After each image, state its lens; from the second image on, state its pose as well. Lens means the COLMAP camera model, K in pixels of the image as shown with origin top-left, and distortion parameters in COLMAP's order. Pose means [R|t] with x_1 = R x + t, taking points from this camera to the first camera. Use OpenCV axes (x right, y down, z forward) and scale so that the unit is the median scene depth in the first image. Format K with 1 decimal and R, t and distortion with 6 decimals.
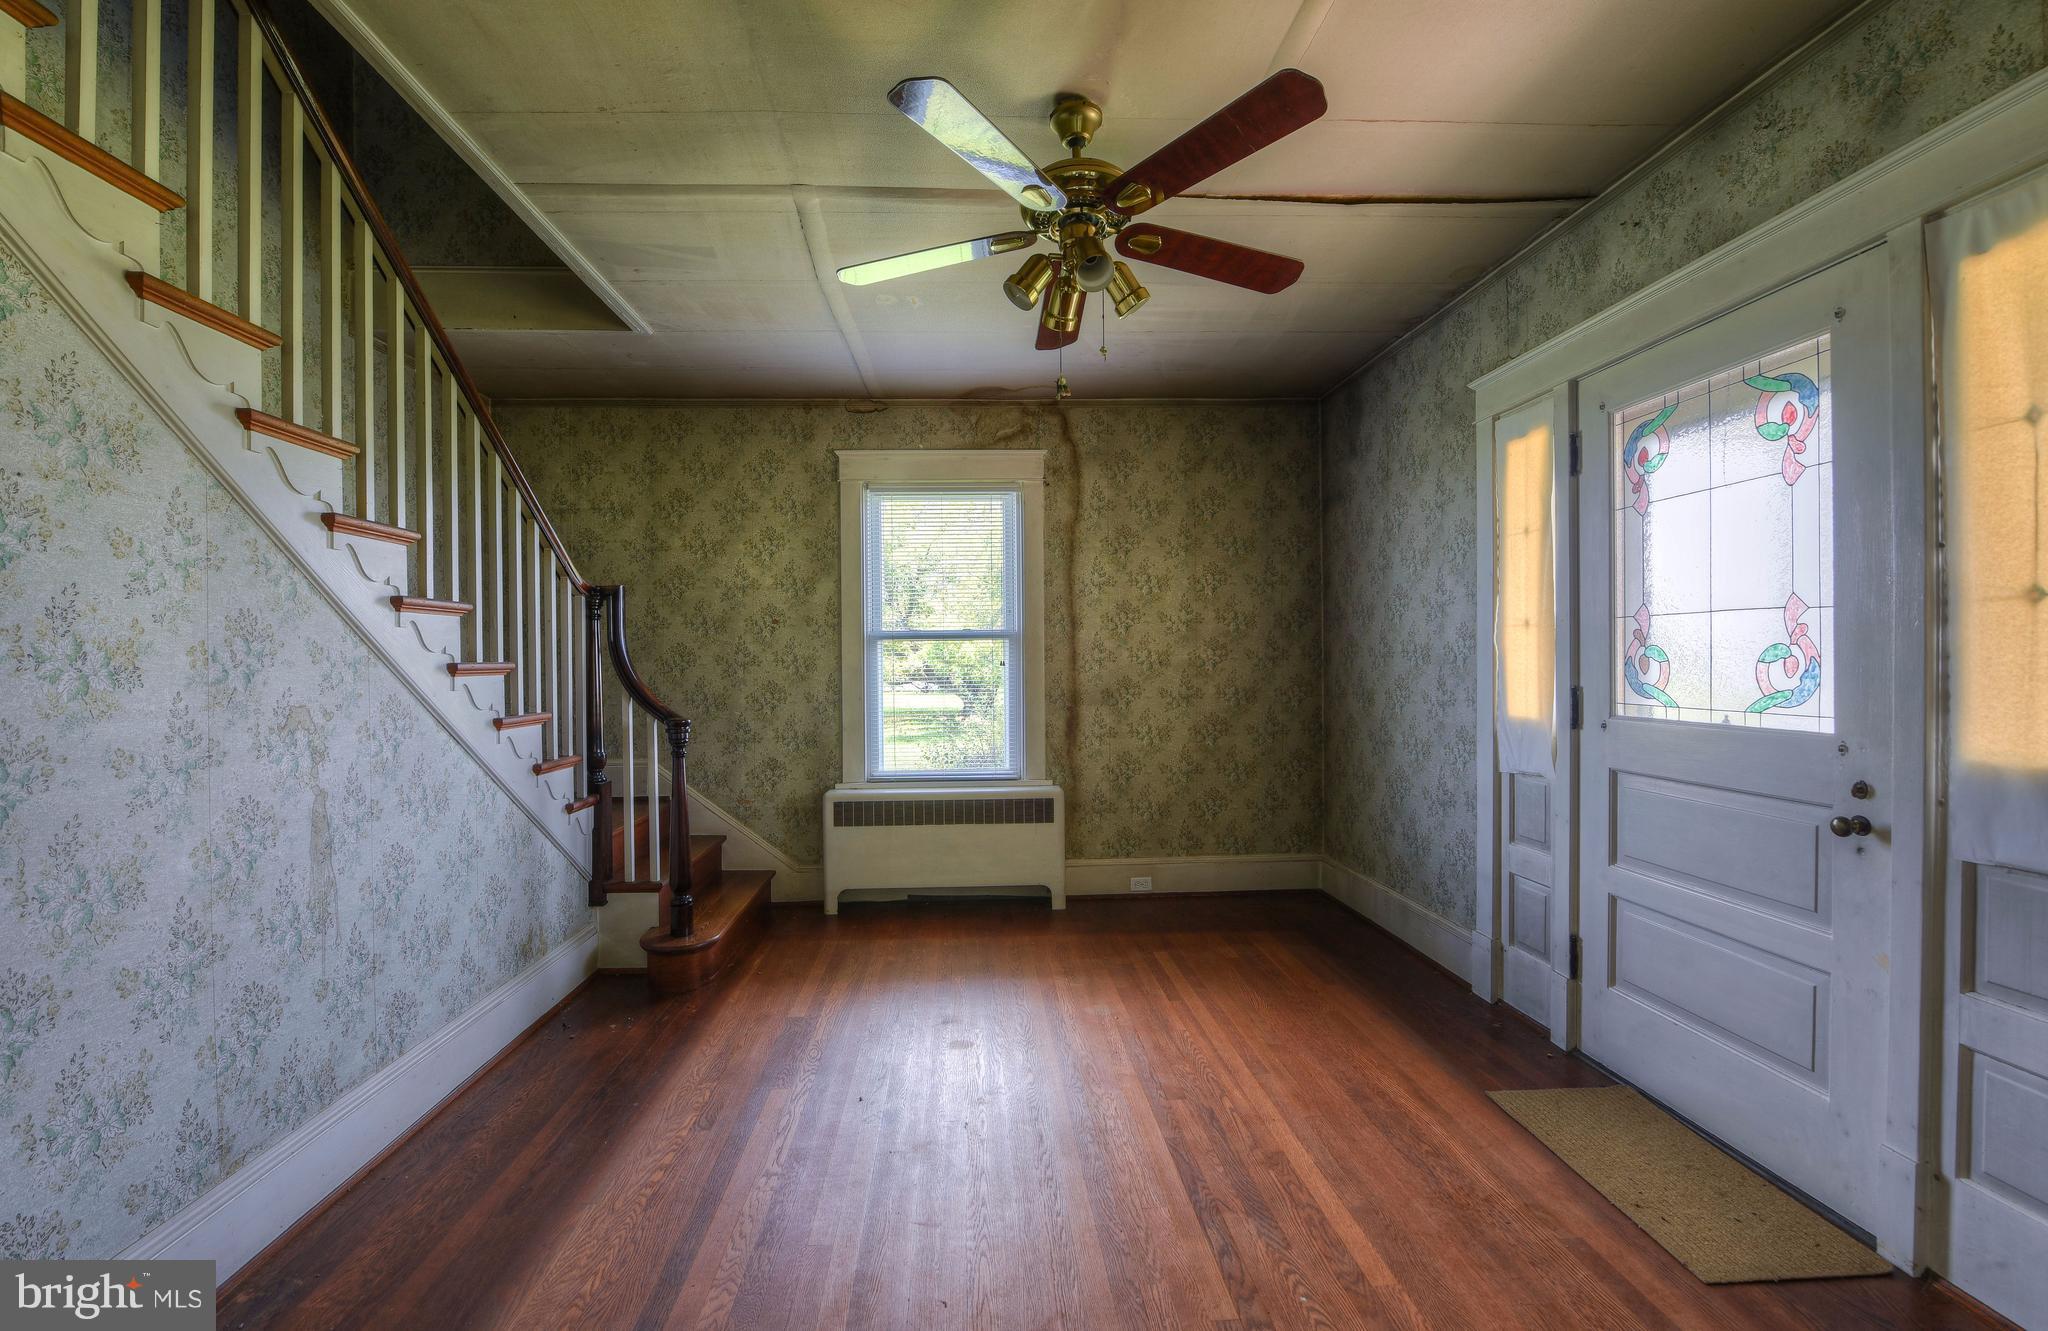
lens RADIAL K [[1567.1, 0, 1024.0], [0, 1567.1, 665.5], [0, 0, 1]] dist [-0.000421, -0.000382]
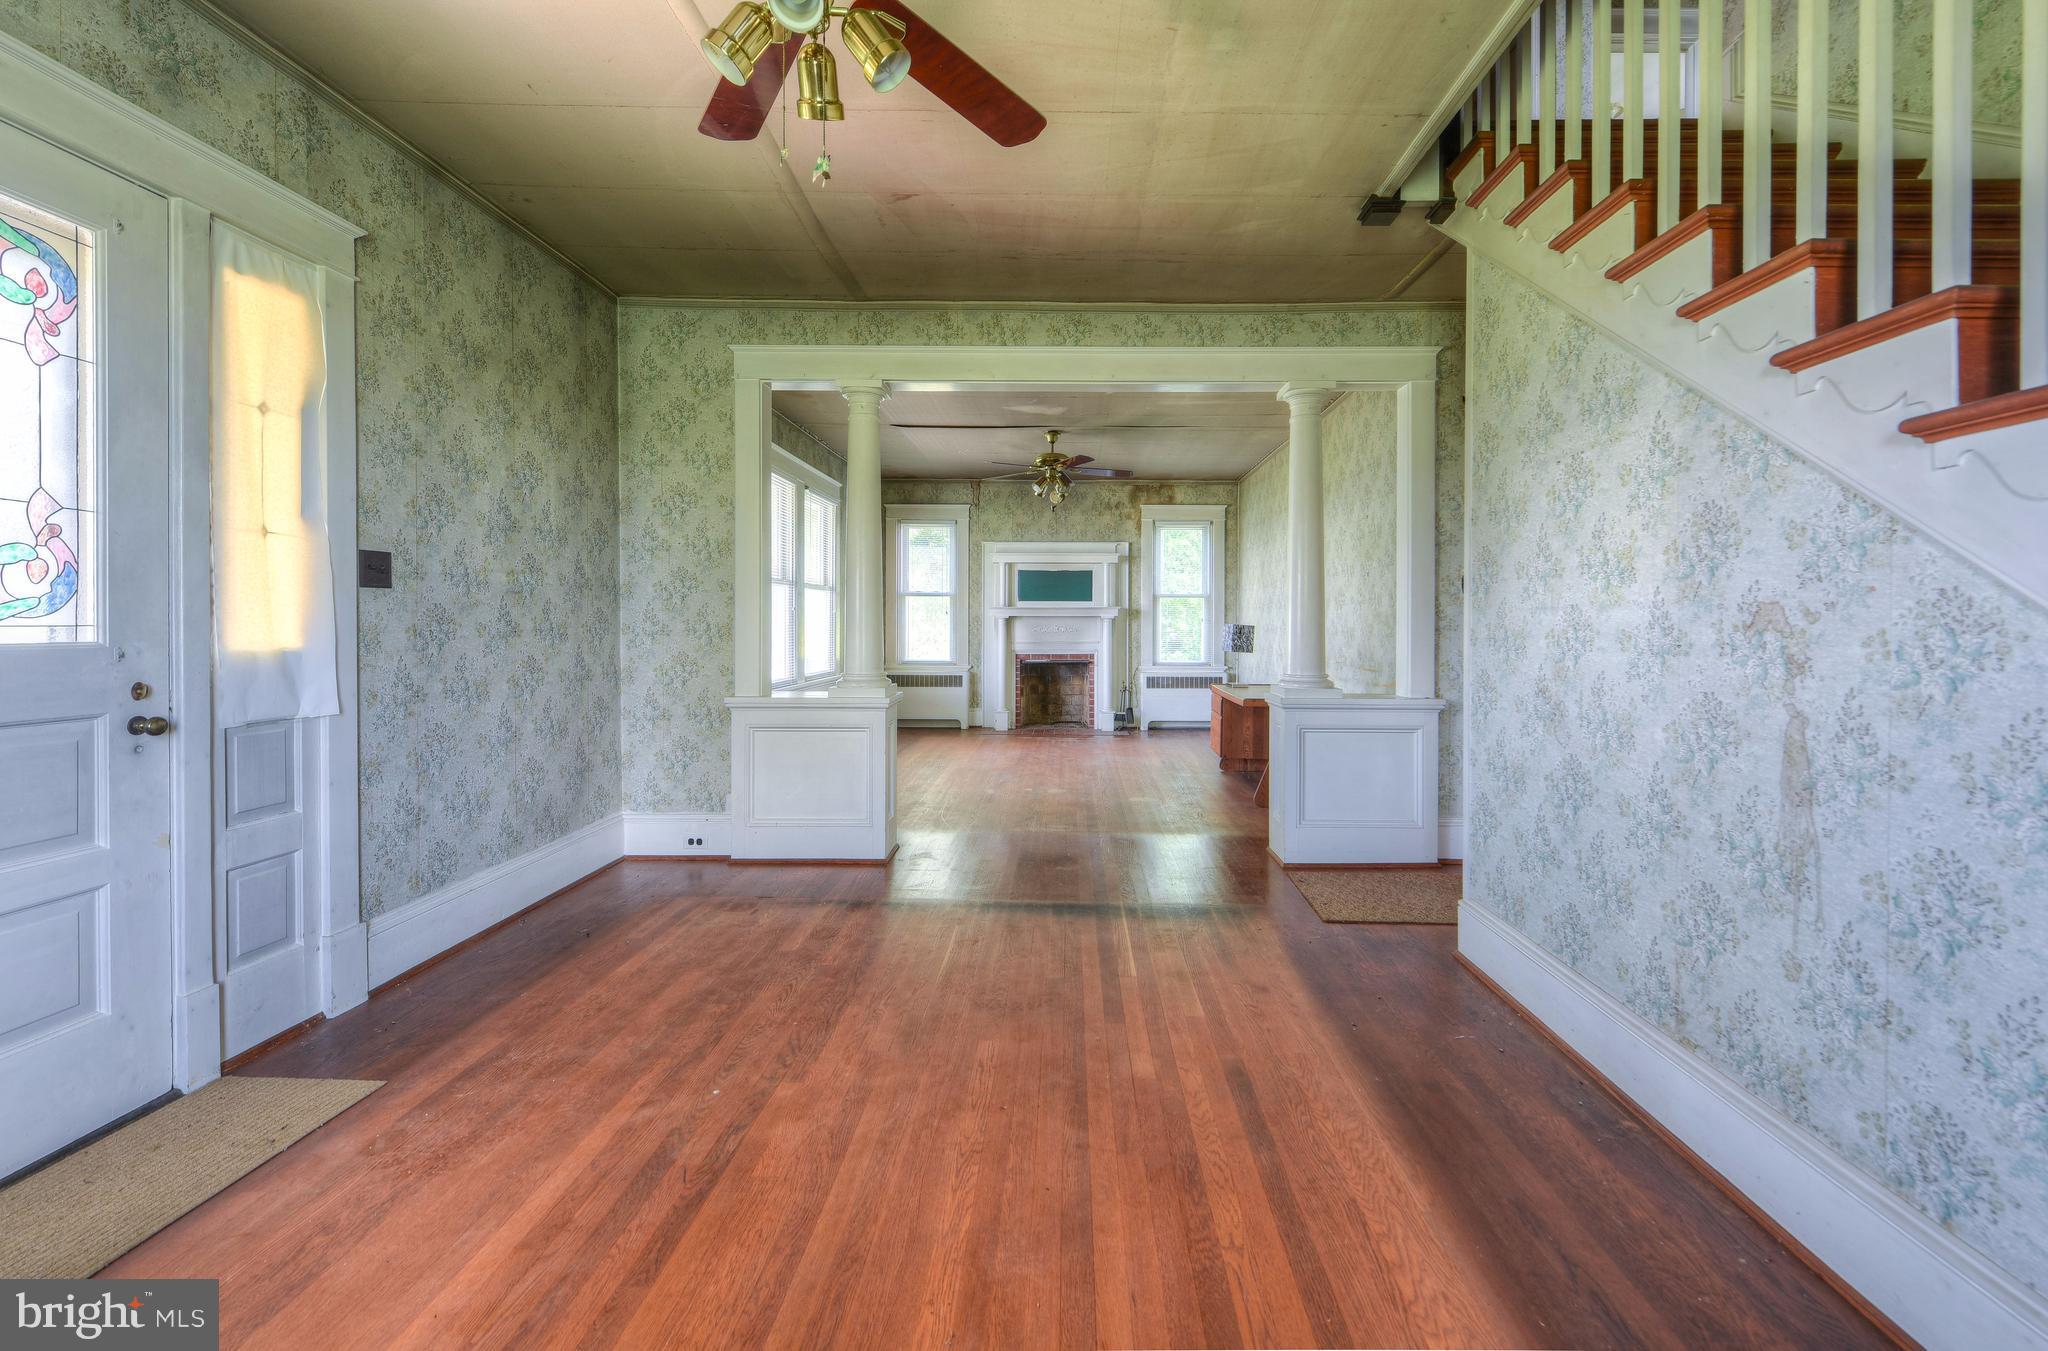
lens RADIAL K [[1688.4, 0, 1024.0], [0, 1688.4, 675.5], [0, 0, 1]] dist [-0.003519, -0.003467]
pose [[-0.997747, 0.004763, 0.066913, -0.129813], [0.006945, 0.999451, 0.032405, 0.033600], [-0.066722, 0.032797, -0.997232, 1.962100]]
